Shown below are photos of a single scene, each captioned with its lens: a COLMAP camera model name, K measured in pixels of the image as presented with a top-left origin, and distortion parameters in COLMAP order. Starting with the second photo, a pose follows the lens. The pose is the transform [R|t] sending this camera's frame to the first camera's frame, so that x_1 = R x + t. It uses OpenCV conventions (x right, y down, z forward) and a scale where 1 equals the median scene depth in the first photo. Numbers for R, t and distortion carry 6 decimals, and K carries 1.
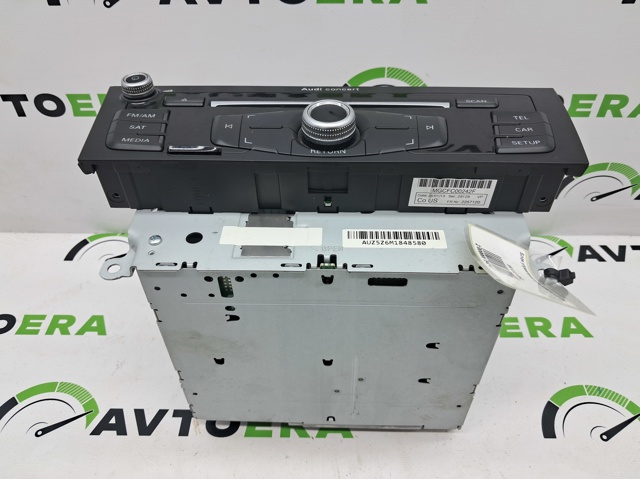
lens RADIAL K [[463.2, 0, 319.4], [0, 463.2, 231.1], [0, 0, 1]] dist [0.049209, -0.237885]
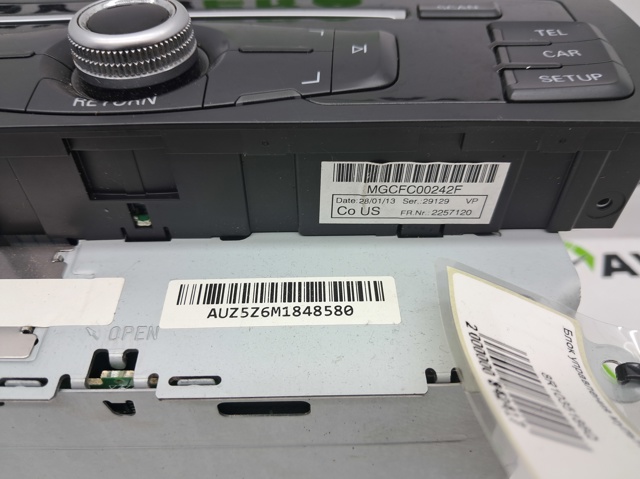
lens RADIAL K [[539.2, 0, 320.0], [0, 539.2, 239.5], [0, 0, 1]] dist [-0.036320, -0.010867]
pose [[0.996787, -0.026540, 0.075572, 0.159411], [0.024632, 0.999357, 0.026068, -0.054249], [-0.076215, -0.024123, 0.996800, 0.491575]]
